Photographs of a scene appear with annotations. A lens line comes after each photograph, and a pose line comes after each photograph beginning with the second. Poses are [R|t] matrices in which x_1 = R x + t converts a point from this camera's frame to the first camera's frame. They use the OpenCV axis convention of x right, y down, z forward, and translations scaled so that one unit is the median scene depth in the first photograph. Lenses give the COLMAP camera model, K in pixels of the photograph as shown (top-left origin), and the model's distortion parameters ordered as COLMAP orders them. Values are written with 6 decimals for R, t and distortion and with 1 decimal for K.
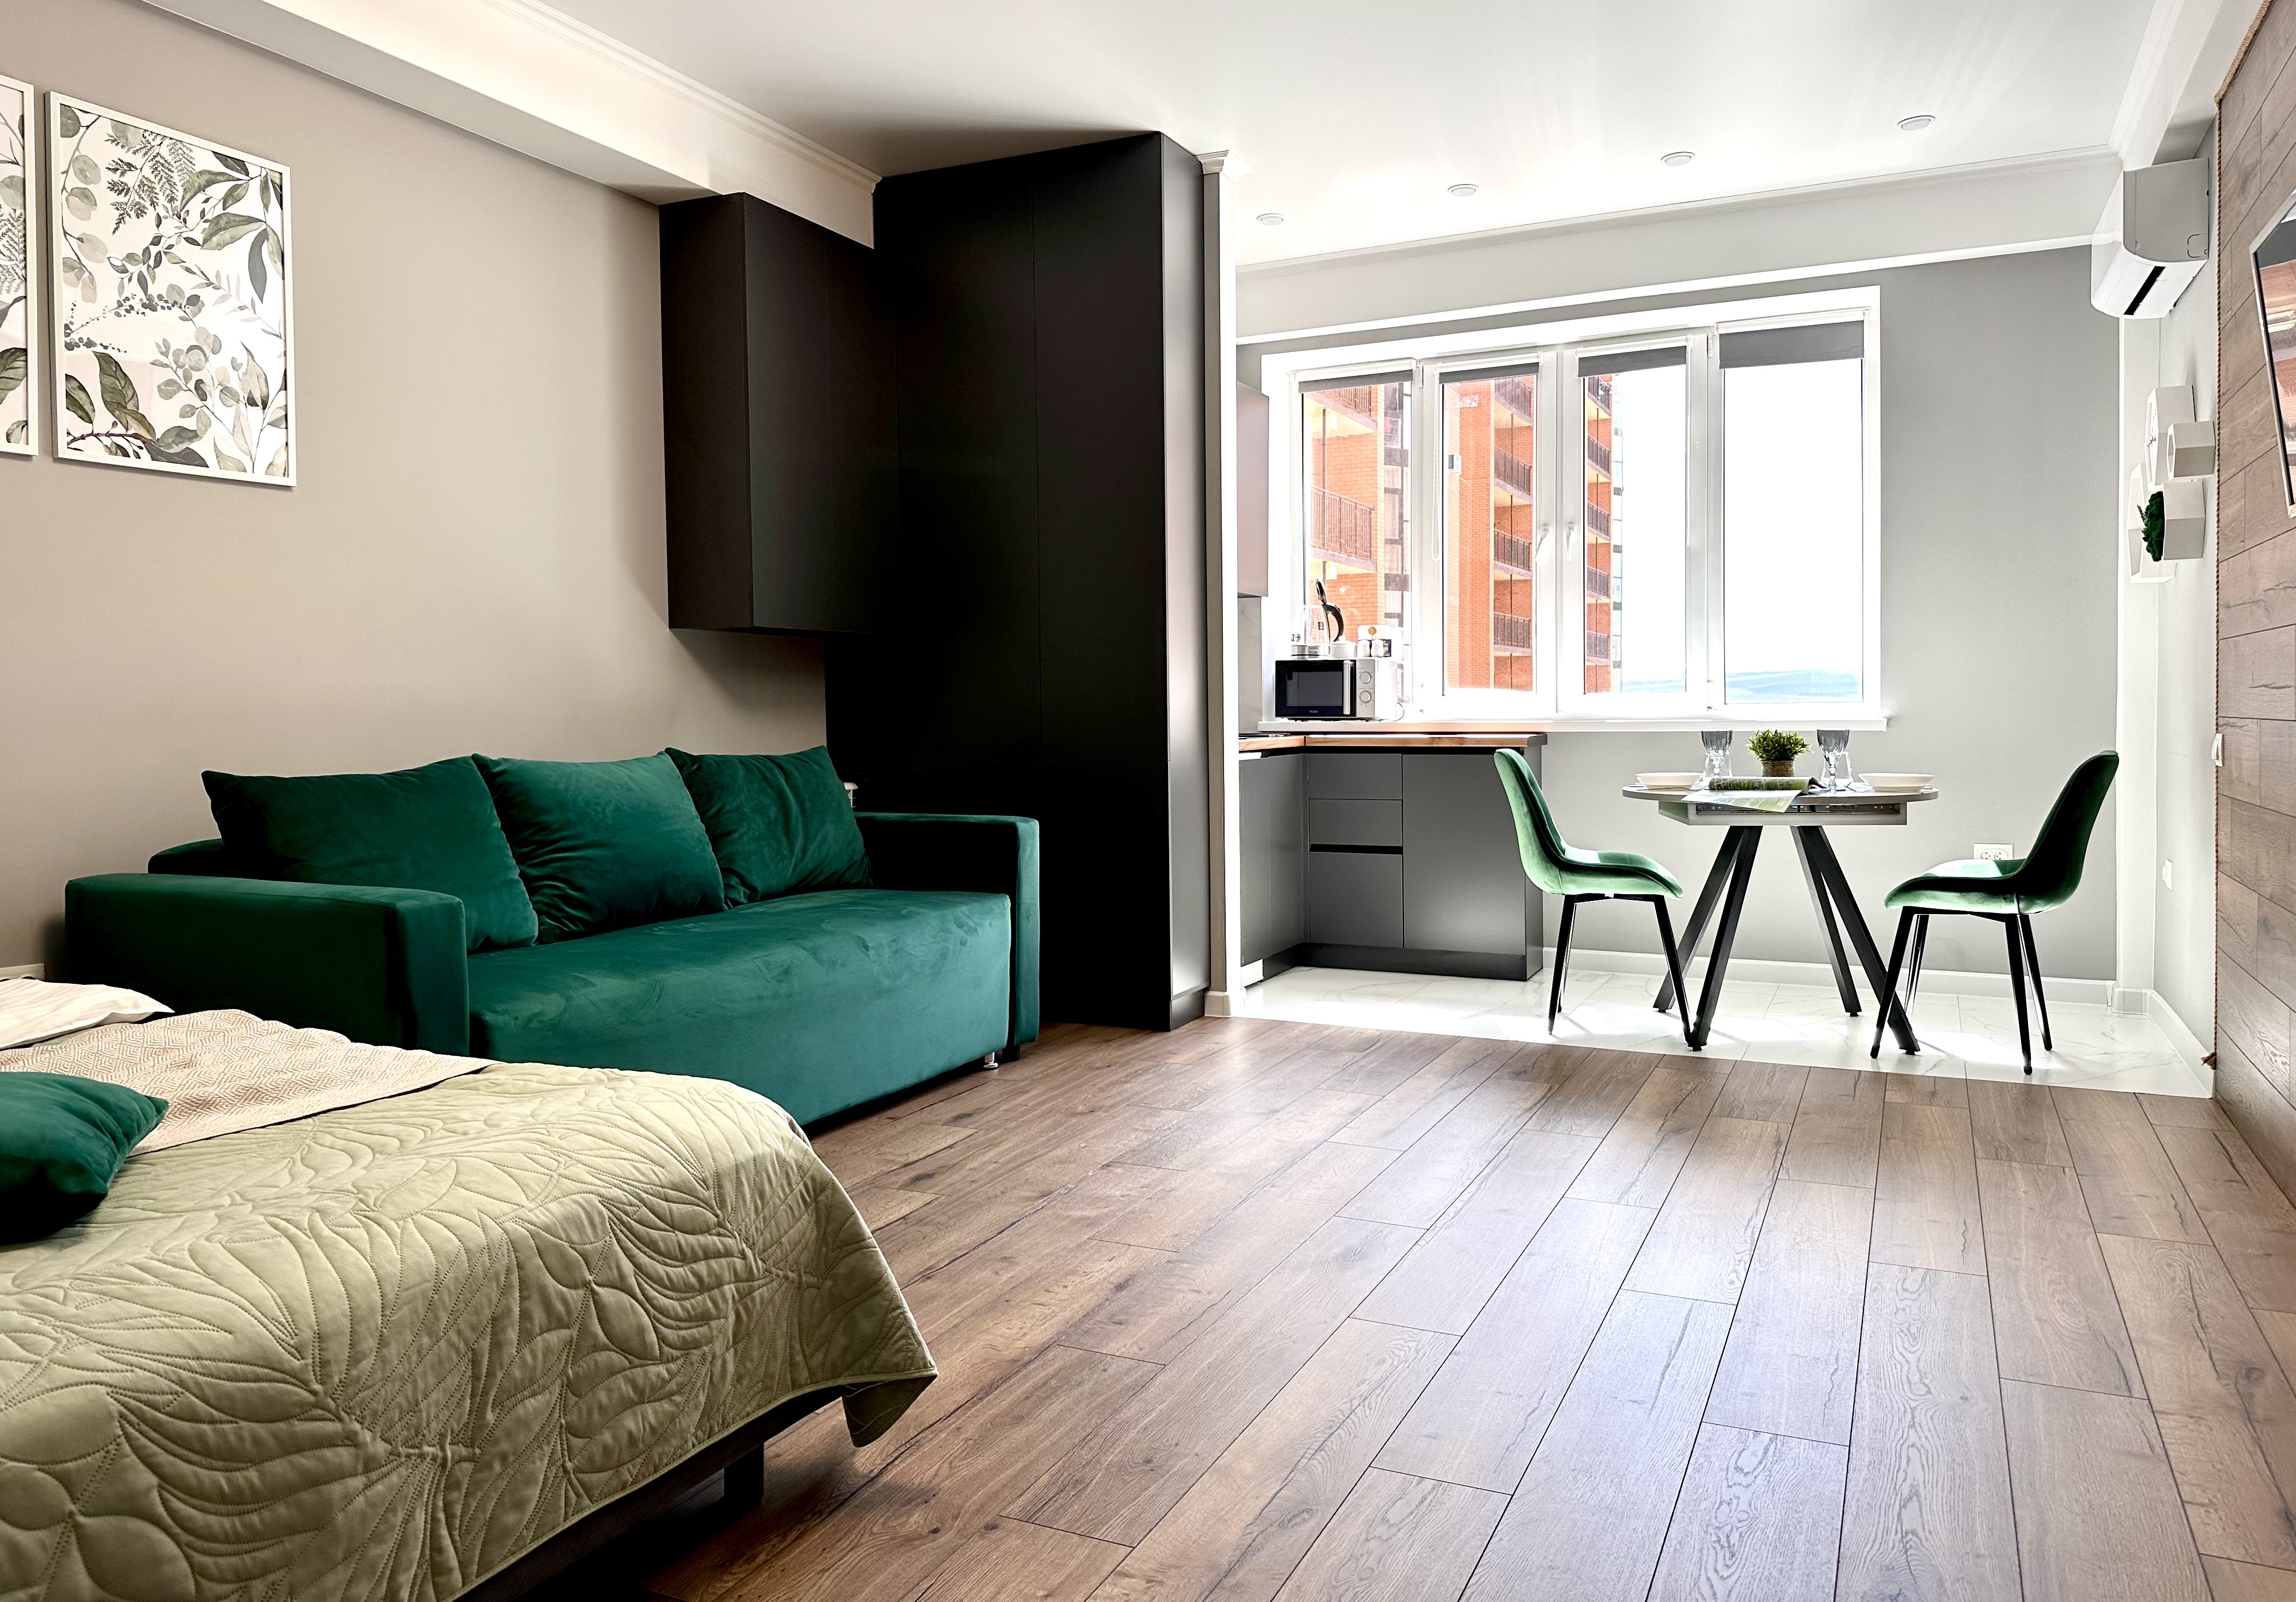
lens RADIAL K [[1652.5, 0, 1127.4], [0, 1652.5, 792.2], [0, 0, 1]] dist [0.039566, -0.007260]
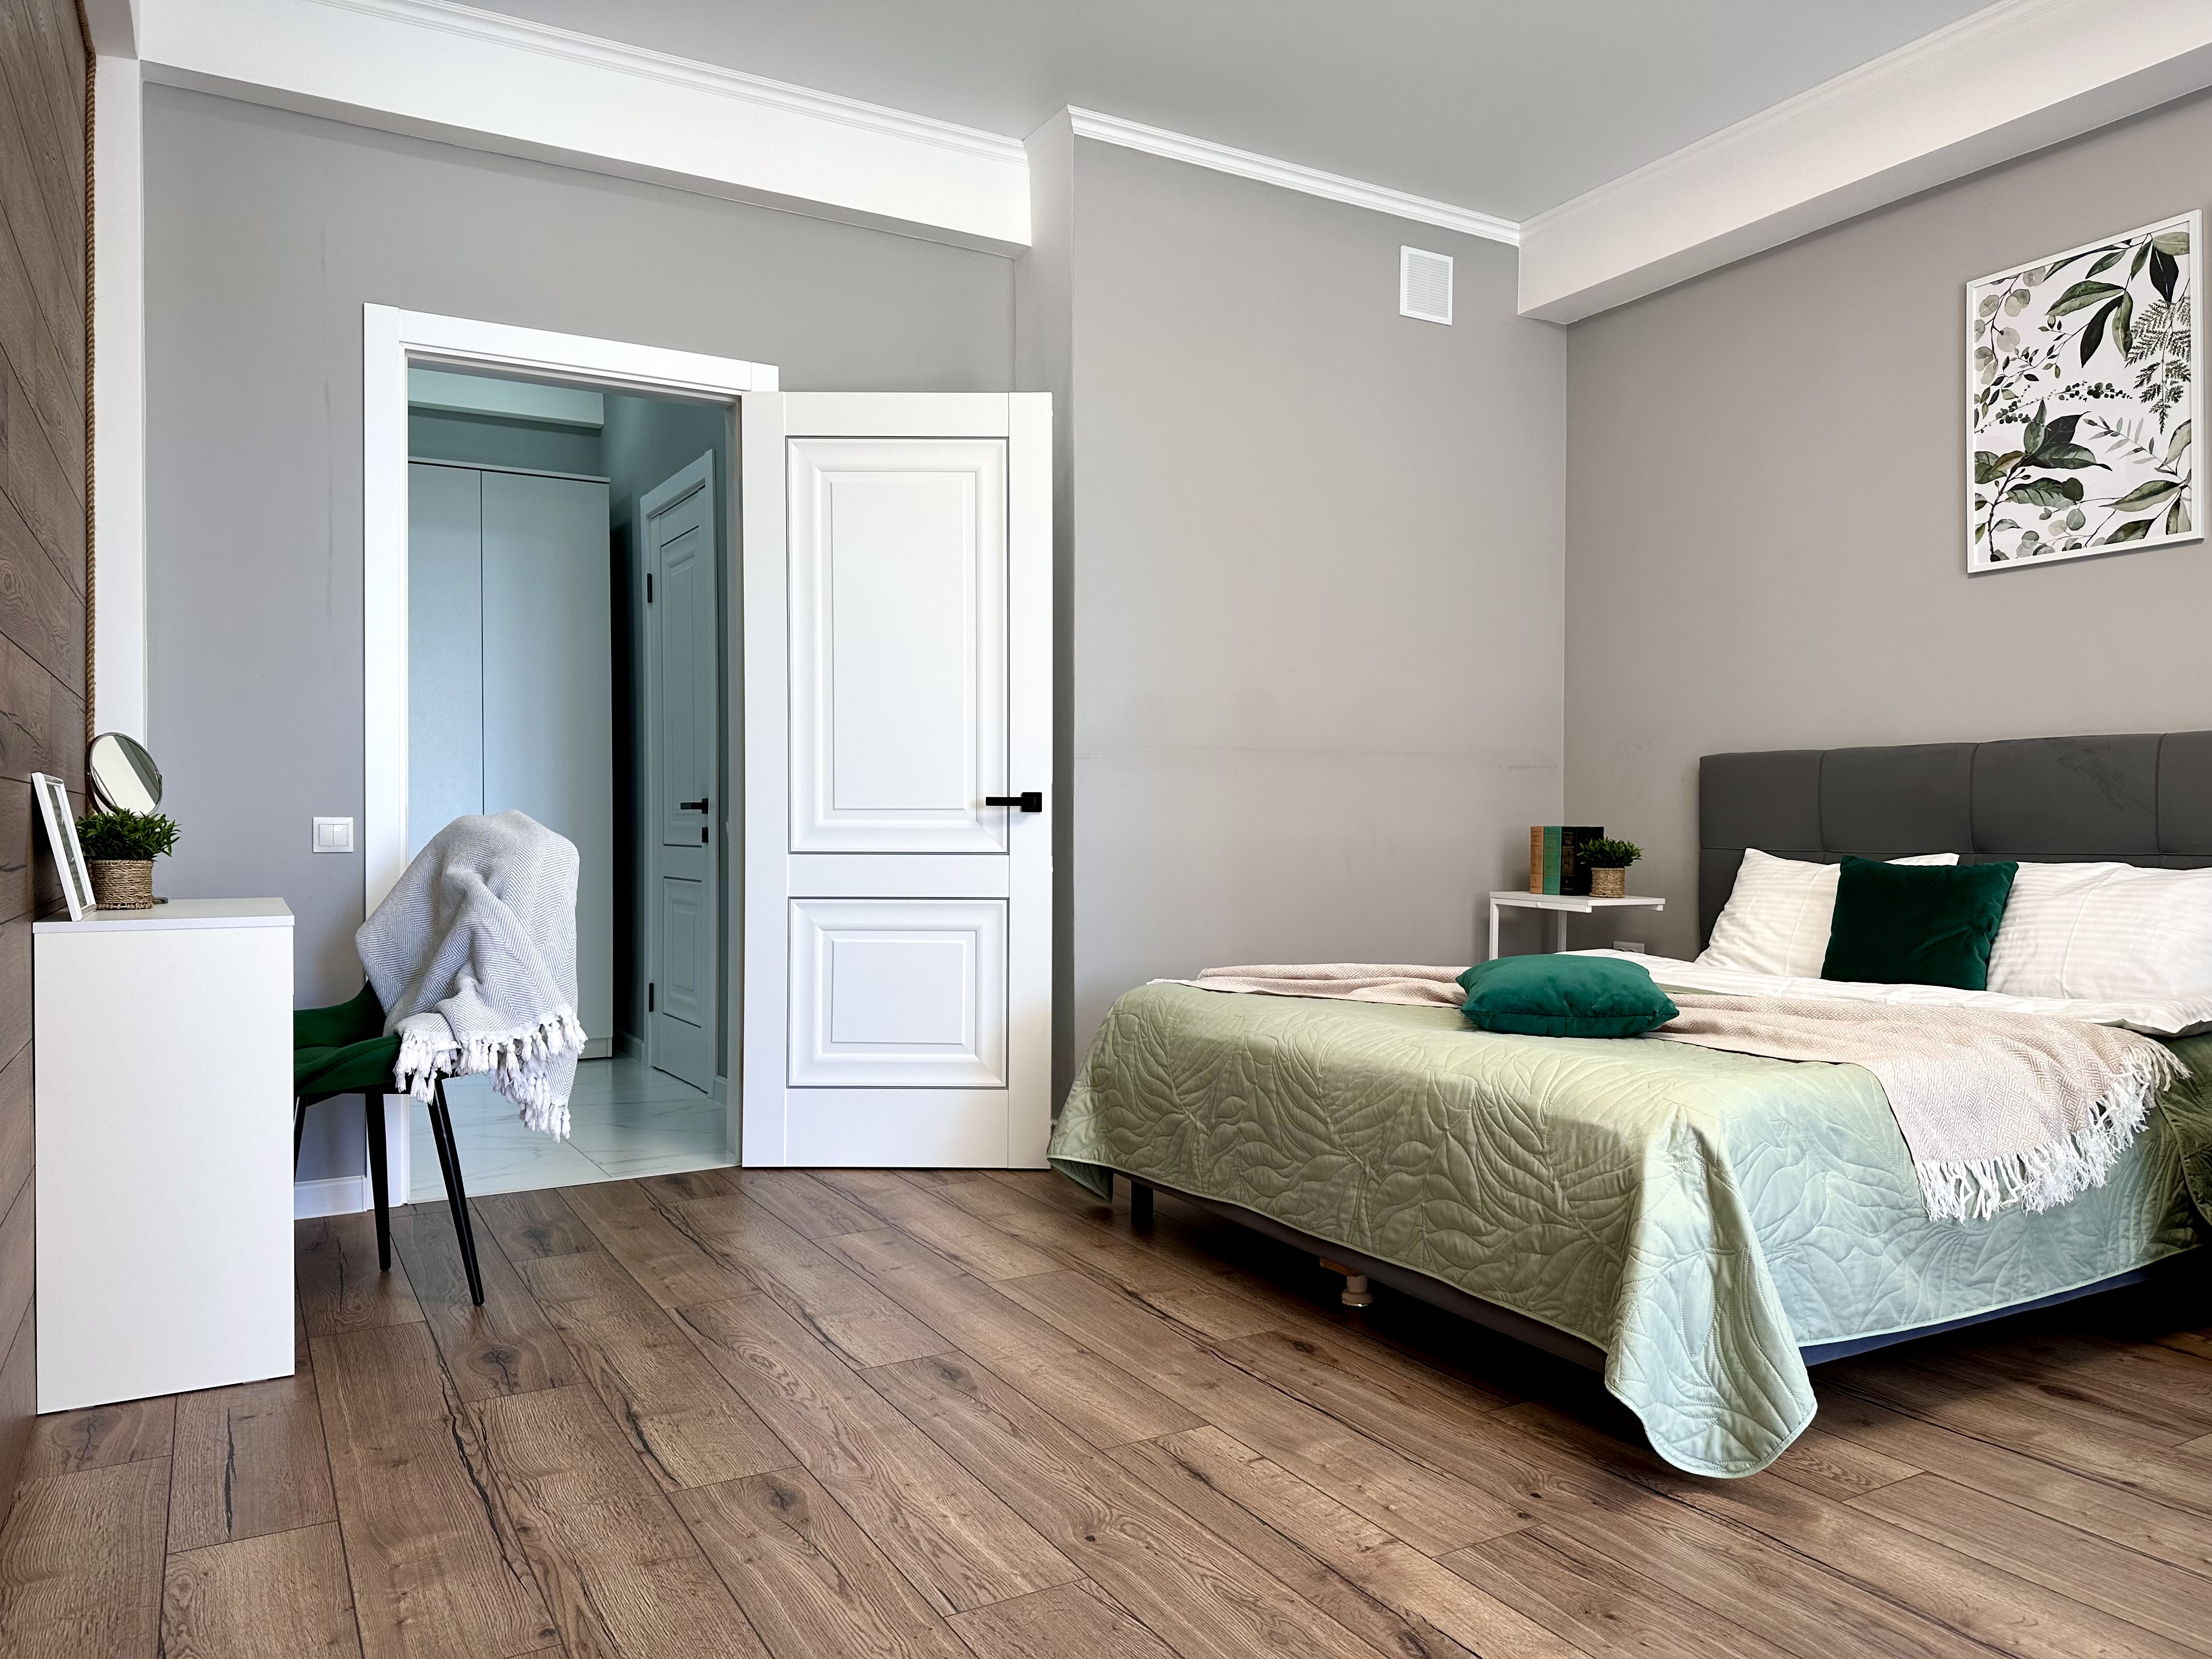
lens RADIAL K [[1522.9, 0, 1118.4], [0, 1522.9, 828.2], [0, 0, 1]] dist [0.000853, -0.001742]
pose [[-0.563124, 0.008801, -0.826326, 0.476529], [-0.040836, 0.998425, 0.038462, -0.010681], [0.825363, 0.055402, -0.561878, 0.727925]]
